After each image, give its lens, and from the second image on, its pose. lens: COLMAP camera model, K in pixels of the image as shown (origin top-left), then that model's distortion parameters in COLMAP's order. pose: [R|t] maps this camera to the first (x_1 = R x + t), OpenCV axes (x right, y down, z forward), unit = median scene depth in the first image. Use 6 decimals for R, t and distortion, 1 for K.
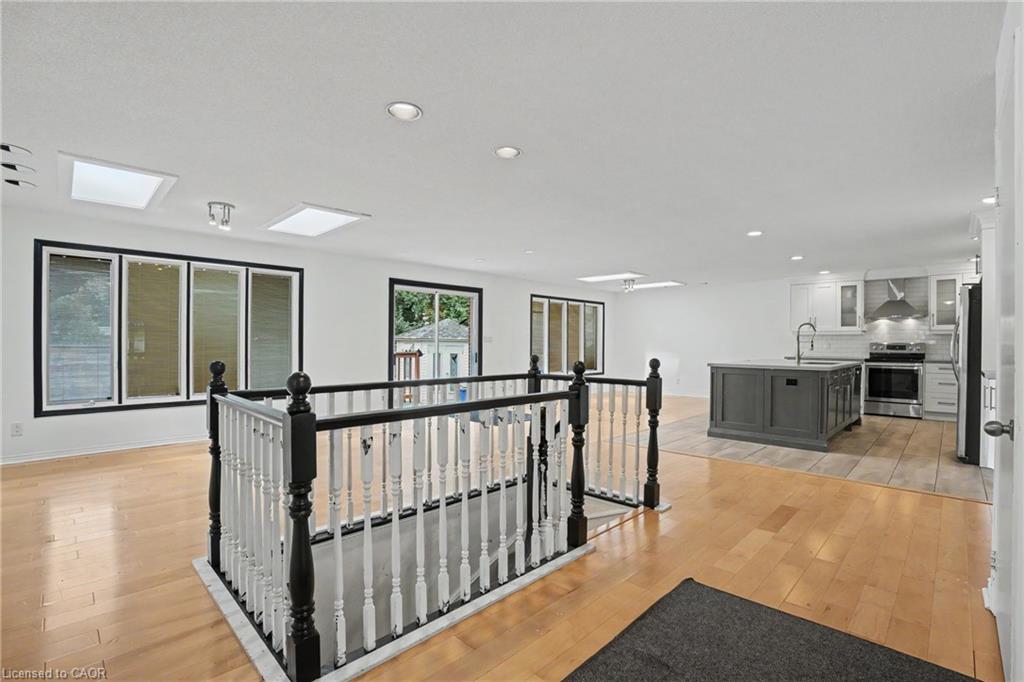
lens RADIAL K [[472.4, 0, 517.0], [0, 472.4, 345.3], [0, 0, 1]] dist [-0.033306, -0.000161]
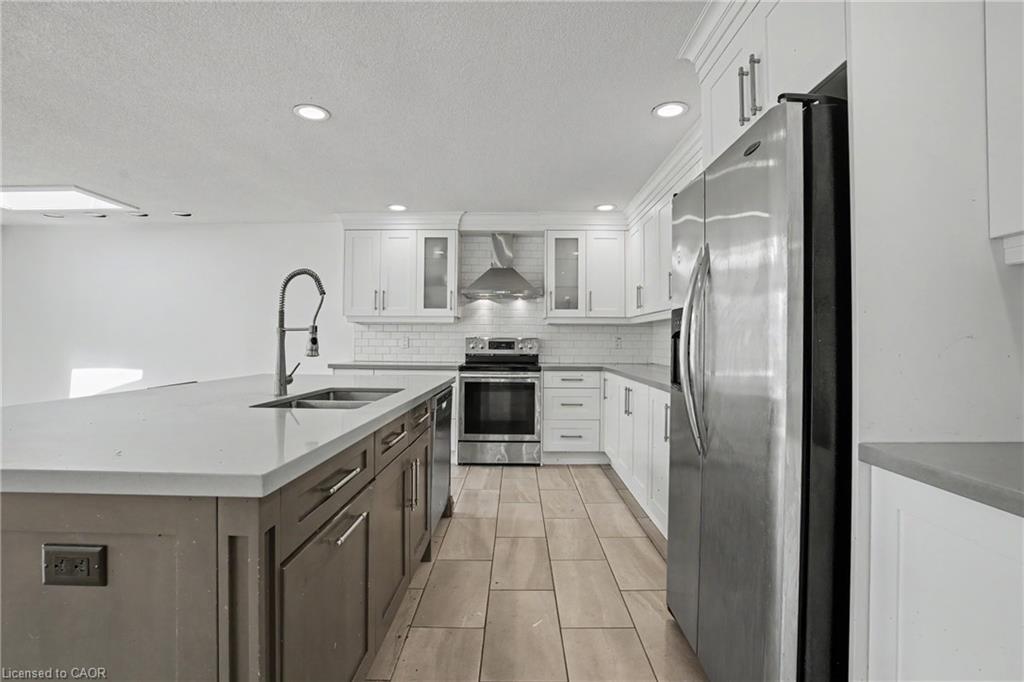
lens RADIAL K [[472.4, 0, 514.9], [0, 472.4, 336.5], [0, 0, 1]] dist [-0.033306, -0.000161]
pose [[0.724802, 0.009930, 0.688886, 0.407301], [-0.003804, 0.999939, -0.010411, -0.000426], [-0.688947, 0.004925, 0.724795, 0.540349]]
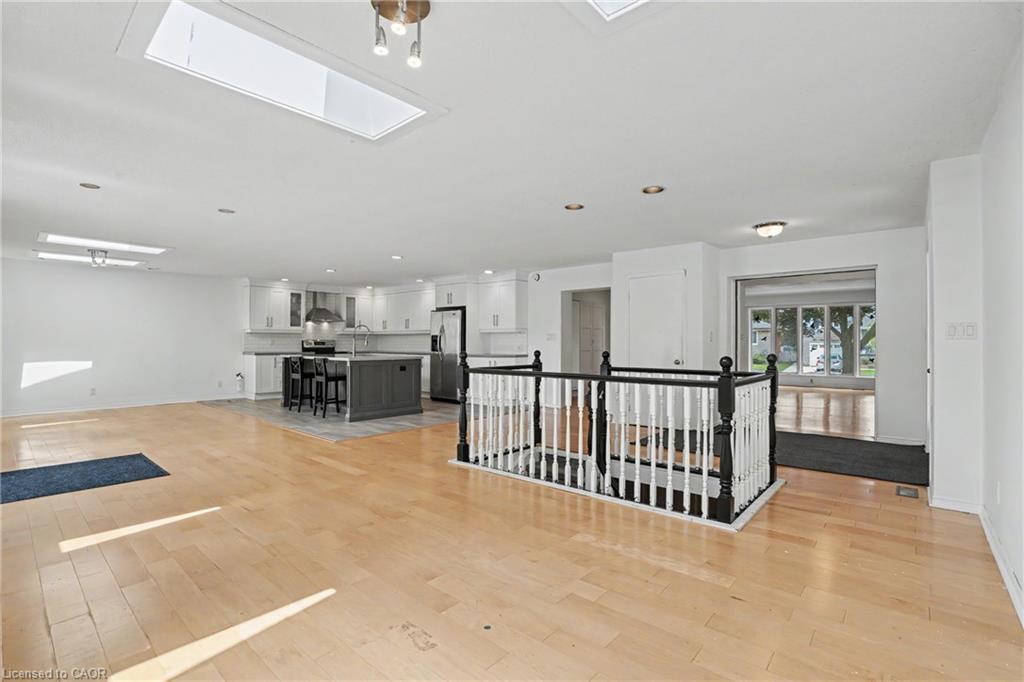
lens RADIAL K [[472.4, 0, 516.9], [0, 472.4, 341.1], [0, 0, 1]] dist [-0.033306, -0.000161]
pose [[-0.053687, -0.000306, 0.998558, -0.577764], [0.000998, 0.999999, 0.000361, -0.001856], [-0.998557, 0.001016, -0.053686, 0.509668]]
